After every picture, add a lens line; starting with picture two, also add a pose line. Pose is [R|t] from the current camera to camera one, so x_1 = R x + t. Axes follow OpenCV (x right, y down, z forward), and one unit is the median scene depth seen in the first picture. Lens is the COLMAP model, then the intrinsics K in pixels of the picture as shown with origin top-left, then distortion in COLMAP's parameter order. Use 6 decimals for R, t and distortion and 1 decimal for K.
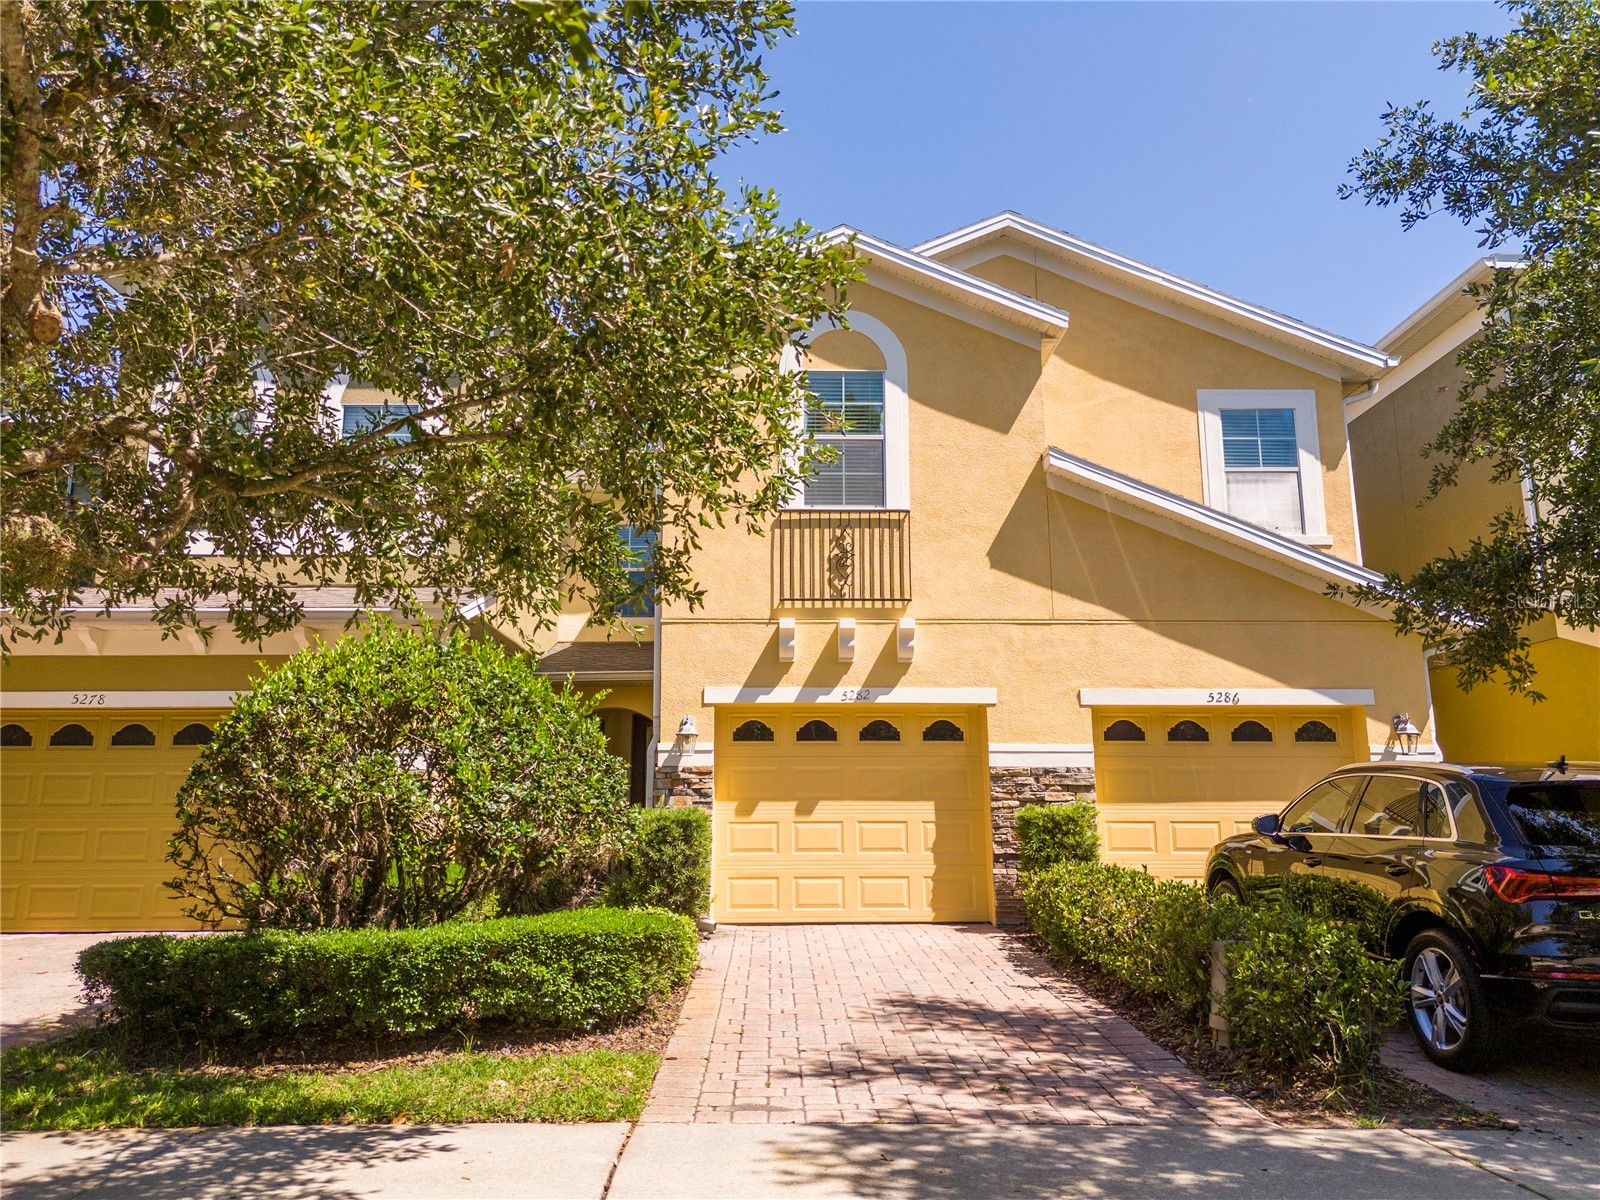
lens RADIAL K [[1186.9, 0, 801.7], [0, 1186.9, 598.5], [0, 0, 1]] dist [0.062190, -0.053771]
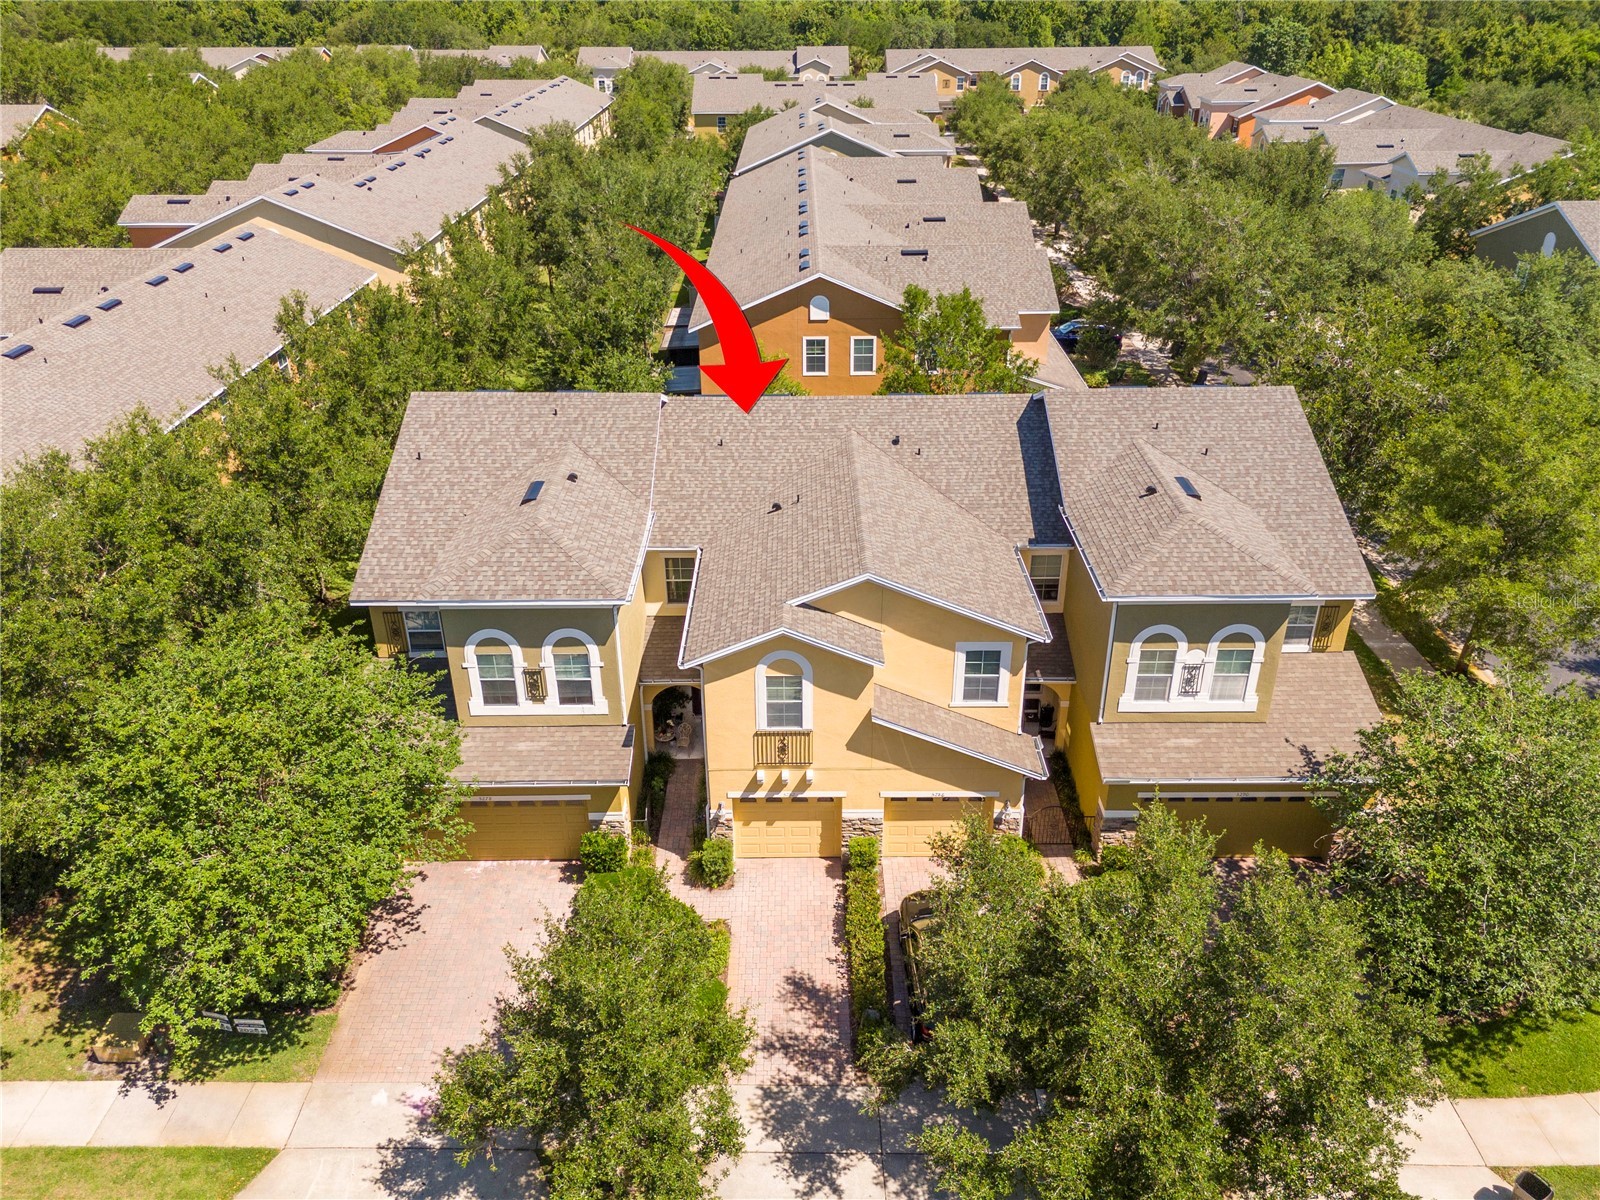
lens RADIAL K [[1186.9, 0, 797.0], [0, 1186.9, 595.7], [0, 0, 1]] dist [0.062190, -0.053771]
pose [[0.999715, 0.007538, -0.022654, 0.113610], [0.008537, 0.773262, 0.634030, -1.785323], [0.022297, -0.634042, 0.772977, -0.639668]]
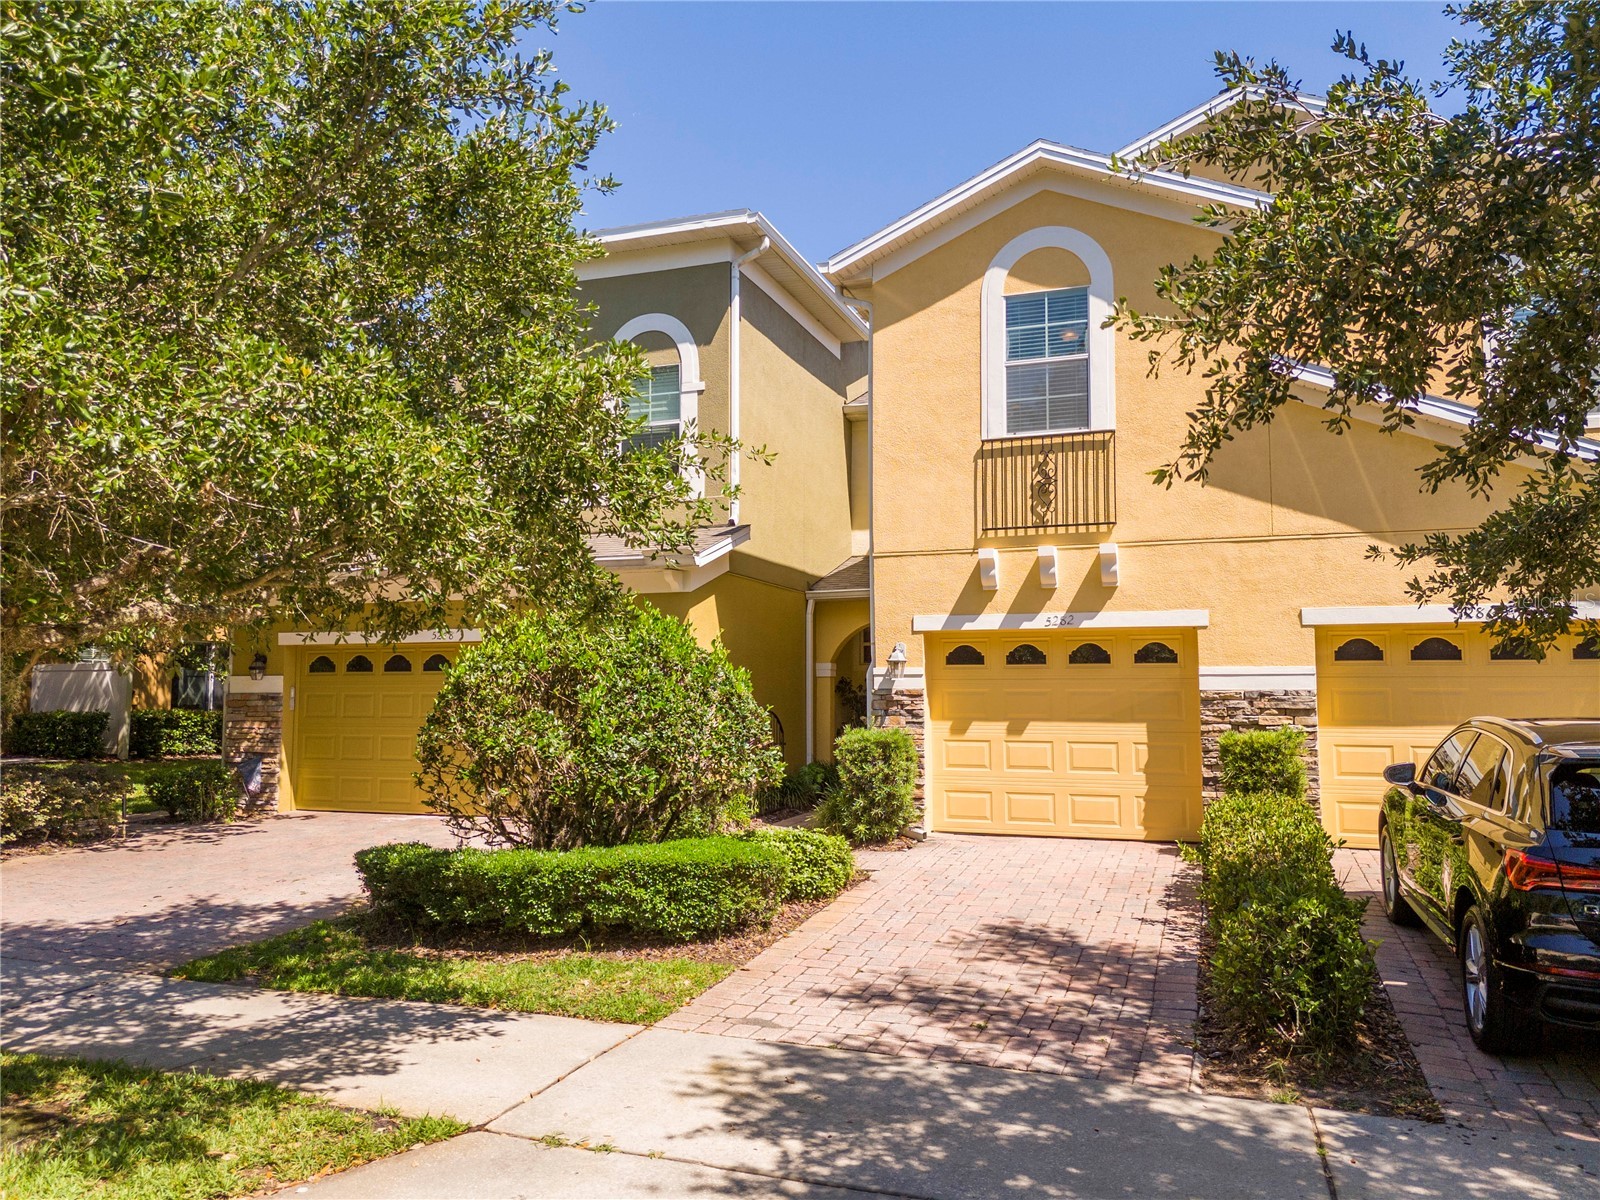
lens RADIAL K [[1186.9, 0, 796.0], [0, 1186.9, 599.6], [0, 0, 1]] dist [0.062190, -0.053771]
pose [[0.932932, -0.026988, -0.359040, 0.199921], [0.066986, 0.992787, 0.099431, -0.052226], [0.353767, -0.116813, 0.928011, -0.025058]]
